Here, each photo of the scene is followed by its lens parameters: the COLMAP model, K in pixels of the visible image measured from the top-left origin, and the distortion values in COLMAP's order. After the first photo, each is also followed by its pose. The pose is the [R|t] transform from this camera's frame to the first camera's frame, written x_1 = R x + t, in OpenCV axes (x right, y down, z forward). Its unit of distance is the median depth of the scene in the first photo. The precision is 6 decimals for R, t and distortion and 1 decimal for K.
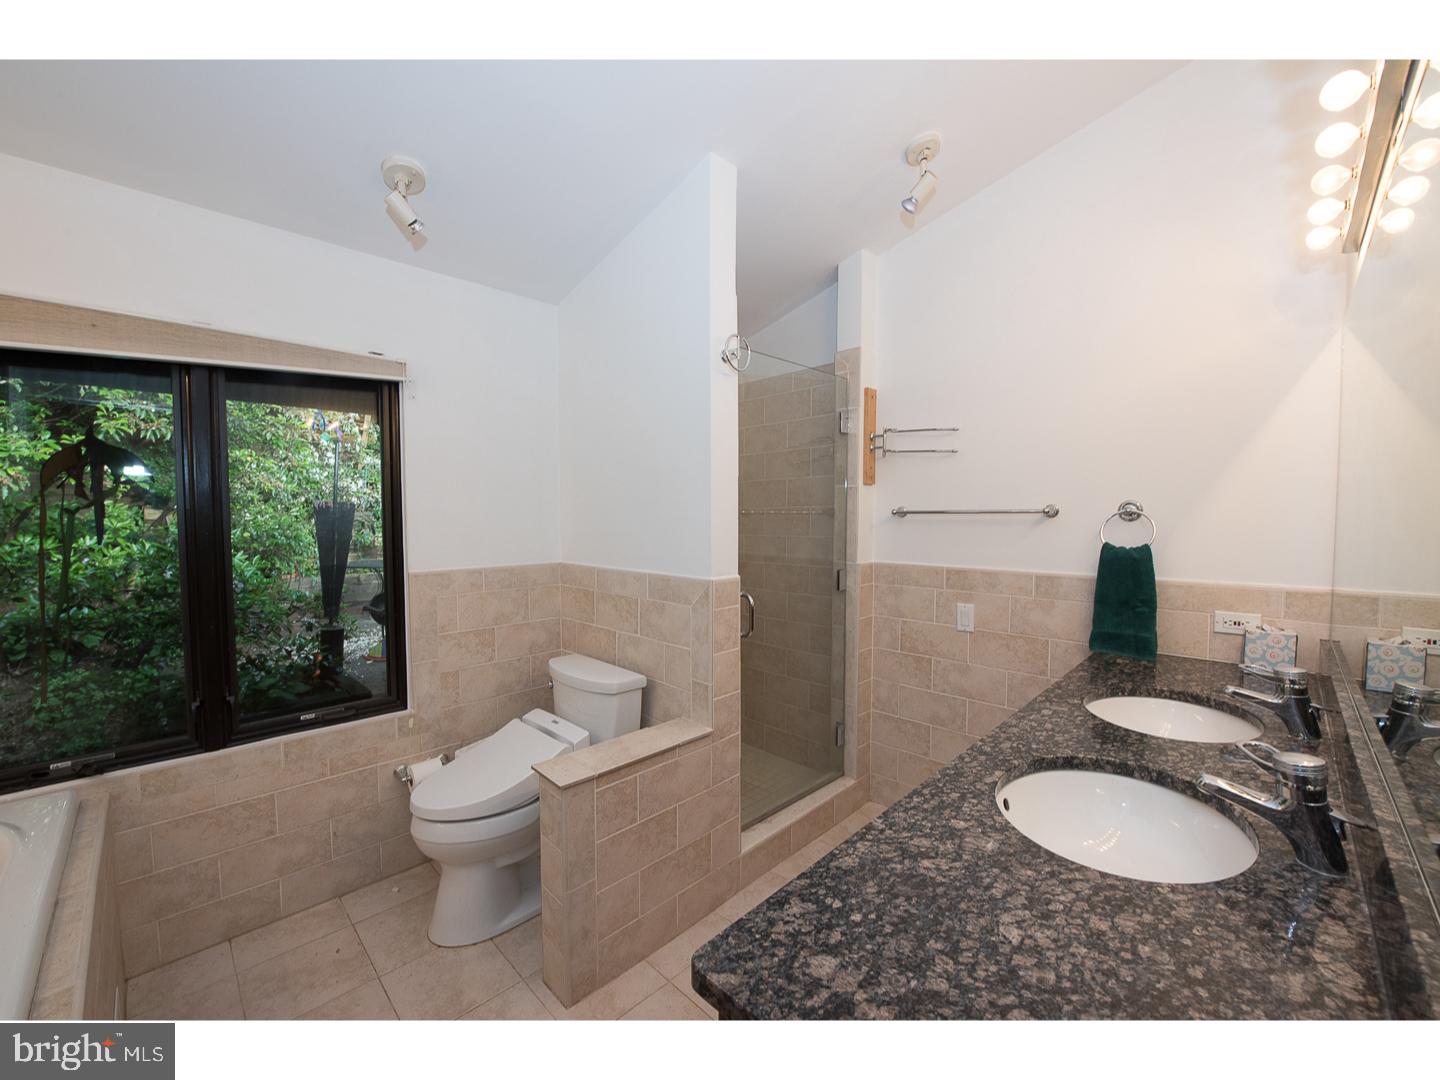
lens RADIAL K [[572.5, 0, 718.9], [0, 572.5, 538.4], [0, 0, 1]] dist [-0.018053, -0.002194]
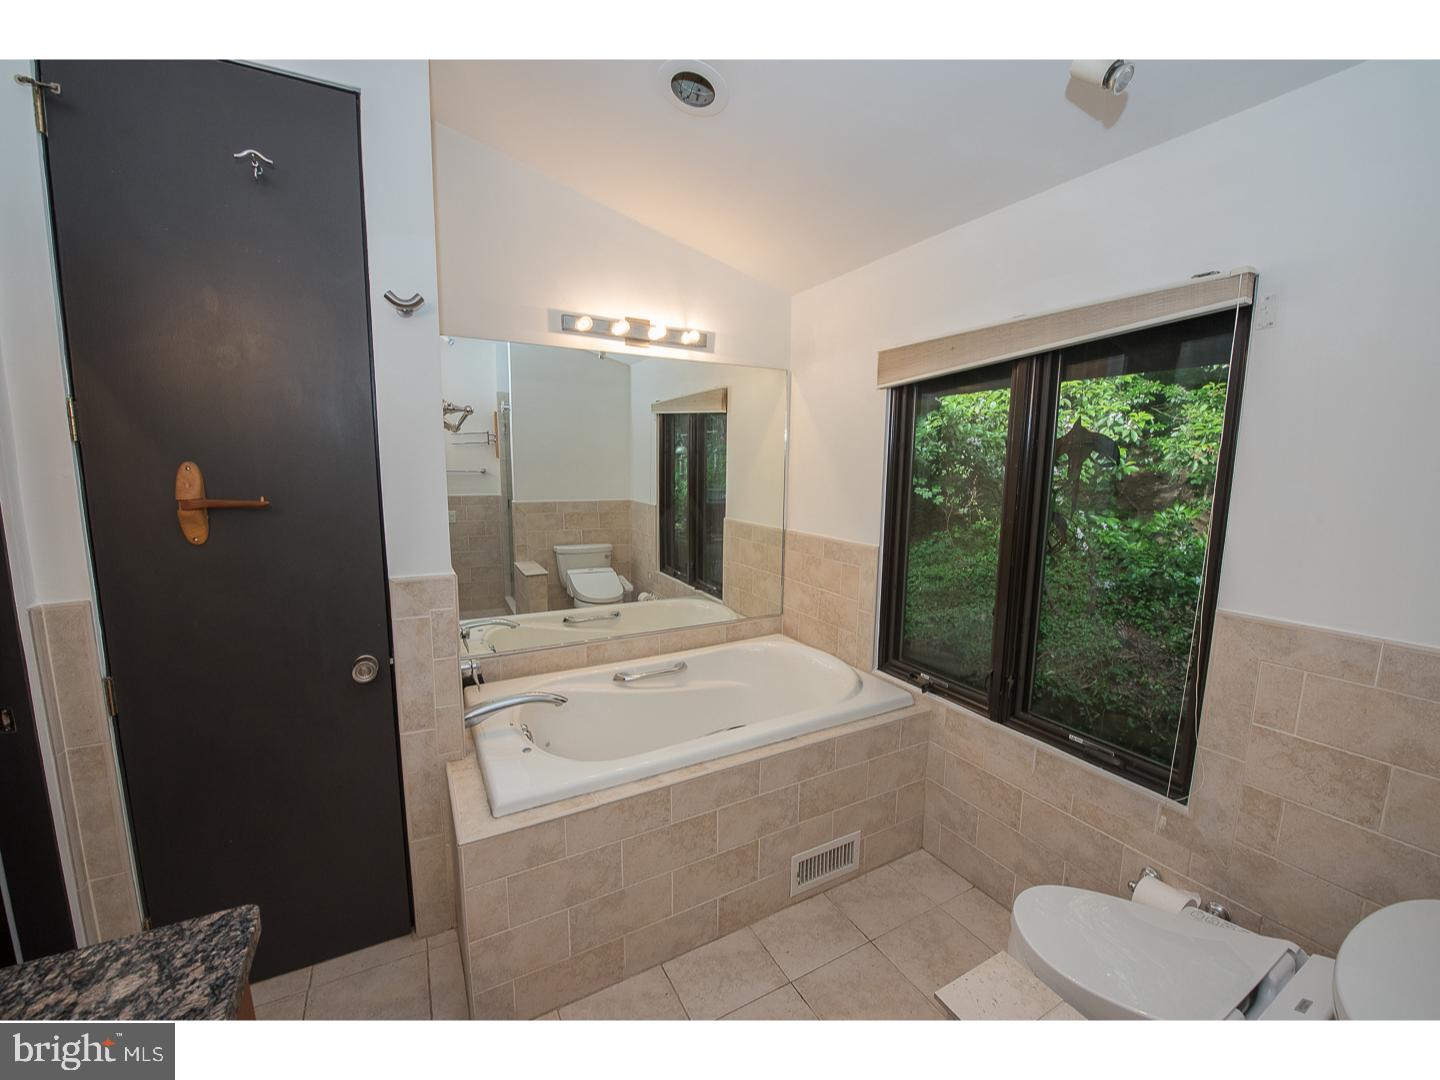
lens RADIAL K [[572.5, 0, 719.2], [0, 572.5, 541.5], [0, 0, 1]] dist [-0.018053, -0.002194]
pose [[-0.282465, 0.124817, -0.951123, 0.257266], [-0.052383, 0.988012, 0.145215, -0.097332], [0.957846, 0.090841, -0.272540, 0.782967]]
